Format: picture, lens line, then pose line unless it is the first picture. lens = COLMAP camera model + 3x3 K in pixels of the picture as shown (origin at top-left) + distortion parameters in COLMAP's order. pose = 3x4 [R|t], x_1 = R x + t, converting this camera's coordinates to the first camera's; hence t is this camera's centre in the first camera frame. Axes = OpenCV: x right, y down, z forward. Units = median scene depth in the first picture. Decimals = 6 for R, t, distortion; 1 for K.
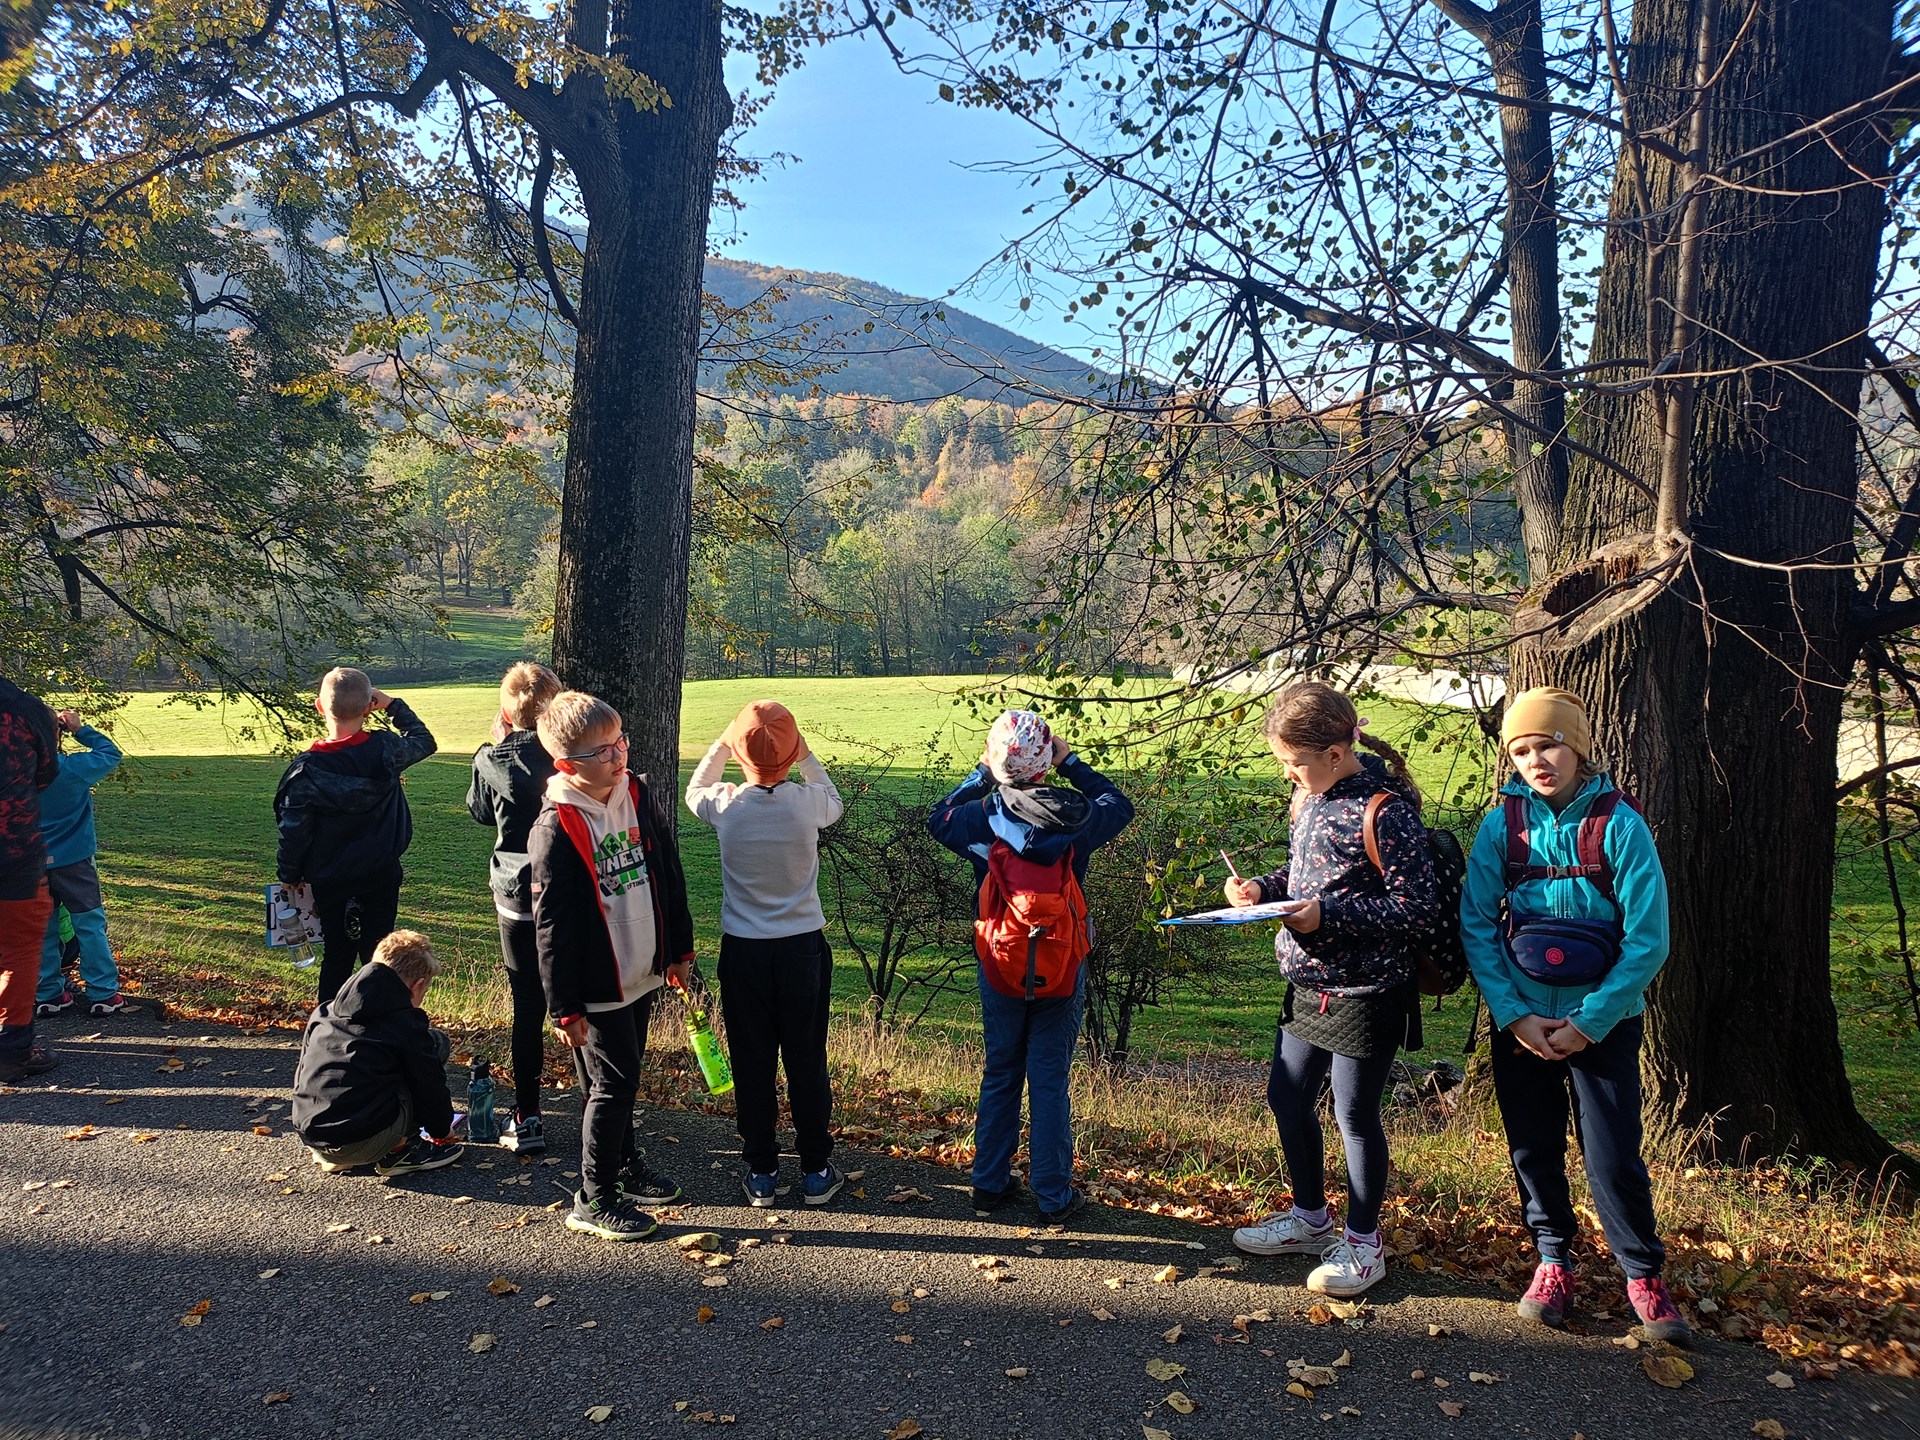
lens RADIAL K [[1337.7, 0, 952.7], [0, 1337.7, 724.5], [0, 0, 1]] dist [0.008988, 0.001603]
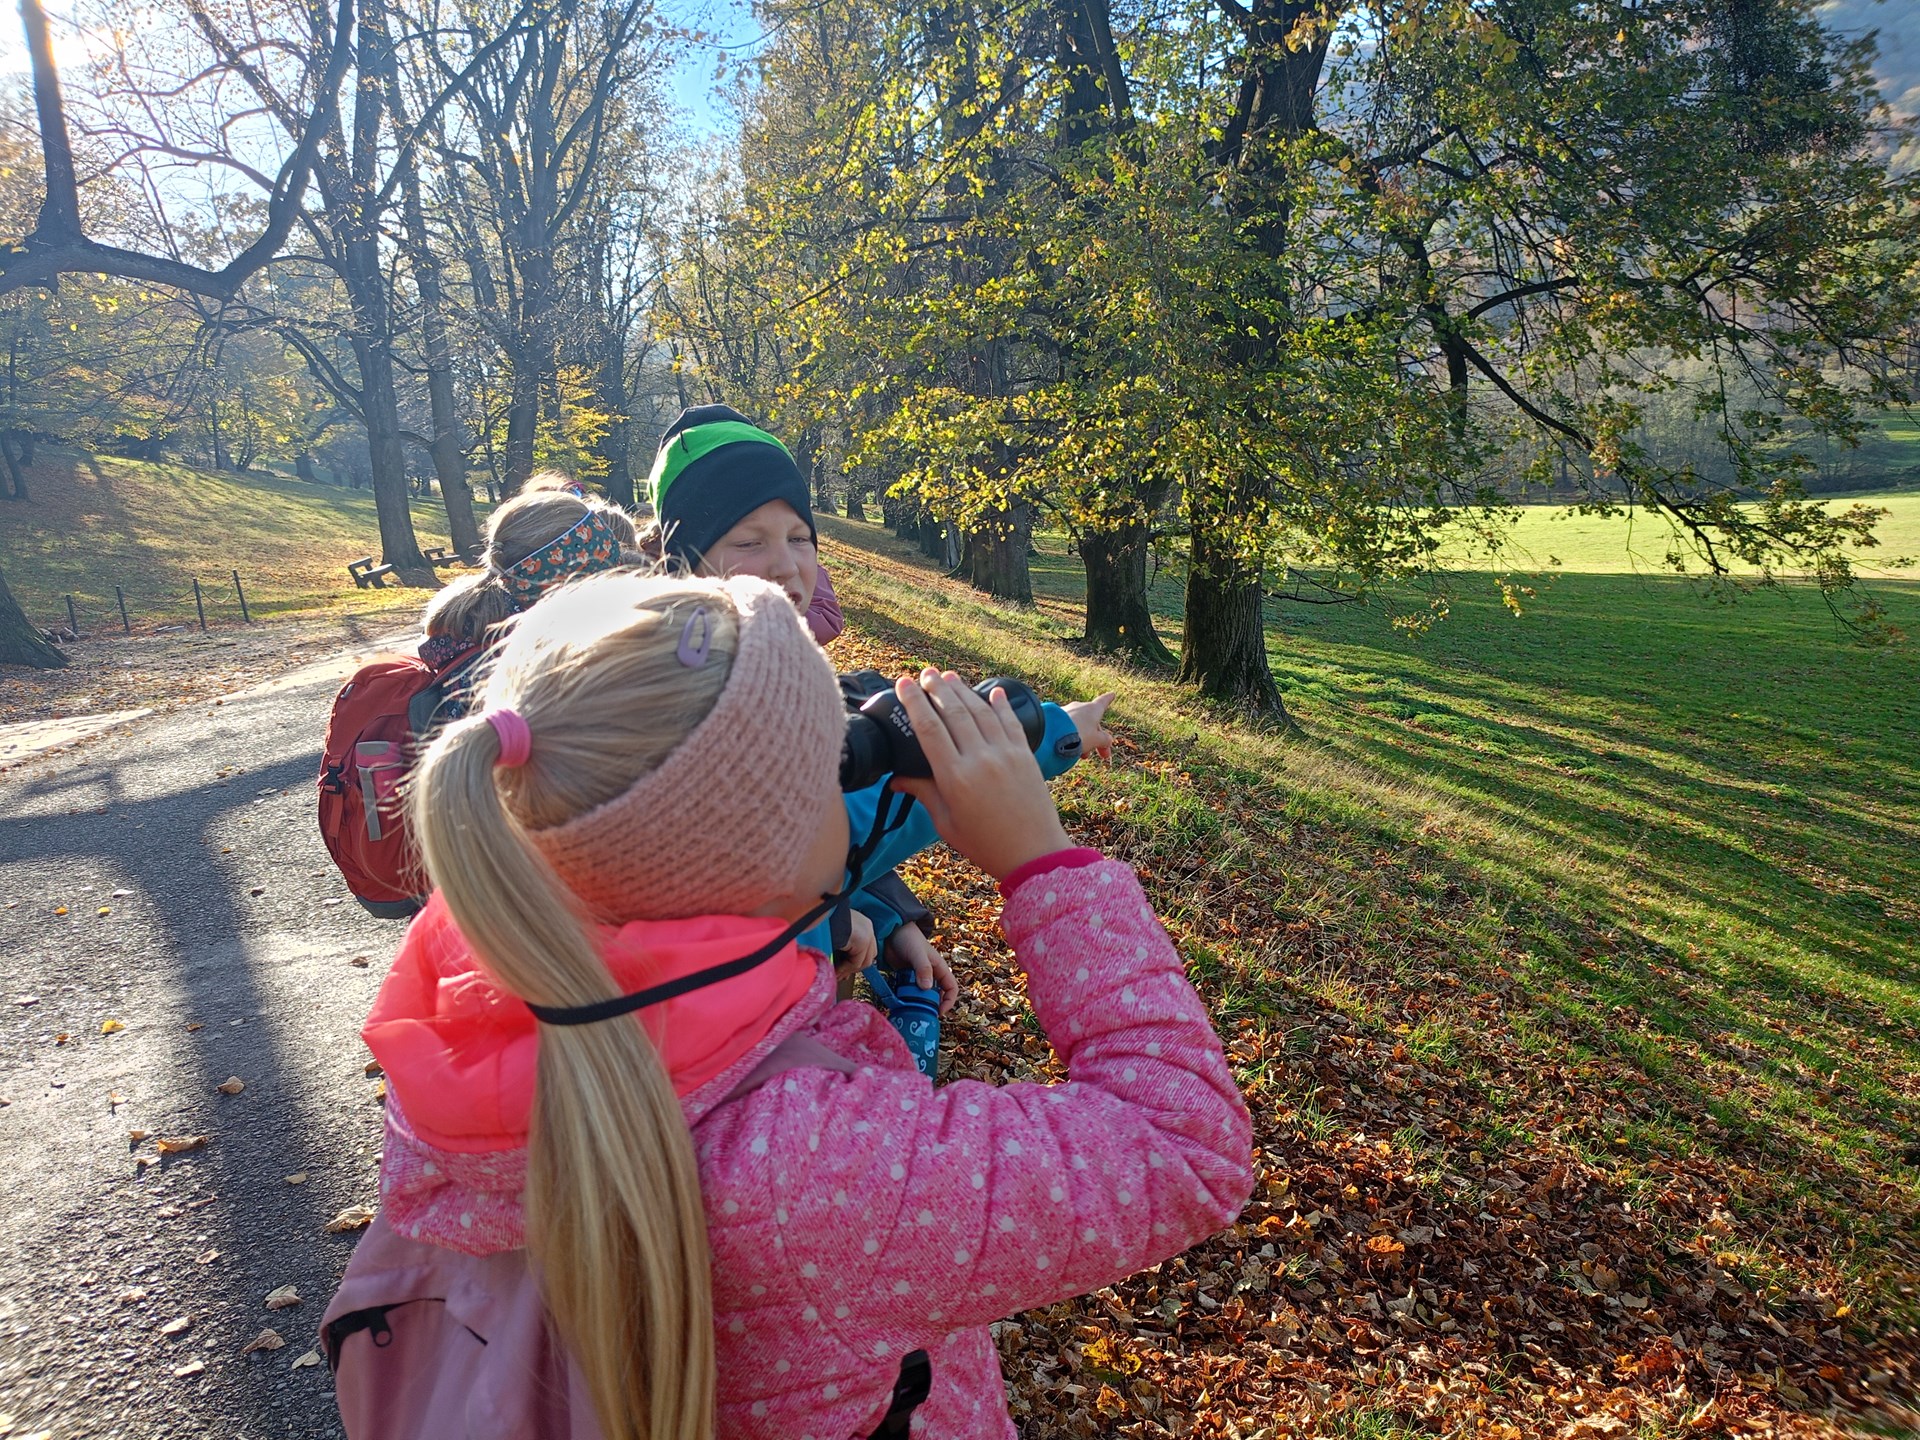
lens RADIAL K [[1337.7, 0, 951.2], [0, 1337.7, 723.8], [0, 0, 1]] dist [0.008988, 0.001603]
pose [[0.575921, 0.119798, -0.808680, -0.135981], [-0.006842, 0.989876, 0.141767, -0.007392], [0.817477, -0.076114, 0.570910, 0.241016]]
